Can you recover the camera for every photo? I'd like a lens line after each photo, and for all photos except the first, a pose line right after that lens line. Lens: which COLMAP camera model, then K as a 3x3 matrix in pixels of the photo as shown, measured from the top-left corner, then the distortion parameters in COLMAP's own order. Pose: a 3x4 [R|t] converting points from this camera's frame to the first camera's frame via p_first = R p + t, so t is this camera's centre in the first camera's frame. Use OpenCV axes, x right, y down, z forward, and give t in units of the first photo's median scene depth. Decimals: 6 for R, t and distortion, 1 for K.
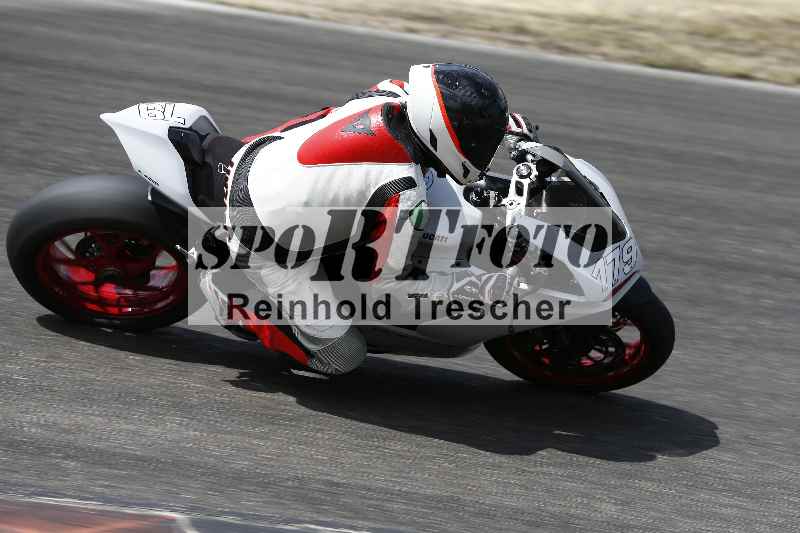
lens RADIAL K [[4873.1, 0, 400.0], [0, 4873.1, 266.5], [0, 0, 1]] dist [-0.110343, 12.691690]
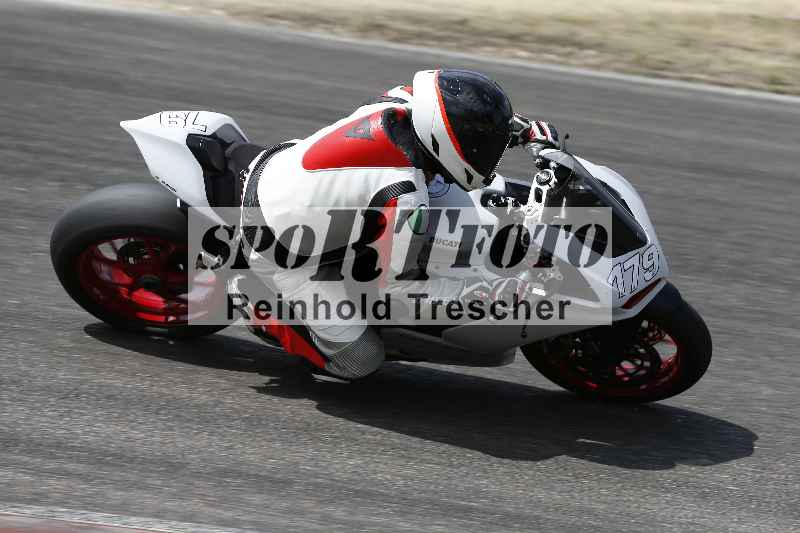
lens RADIAL K [[4873.1, 0, 400.0], [0, 4873.1, 266.5], [0, 0, 1]] dist [-0.110343, 12.691690]
pose [[0.988132, -0.000167, -0.153605, 0.152259], [-0.003541, 0.999709, -0.023869, 0.023036], [0.153564, 0.024130, 0.987844, 0.002457]]
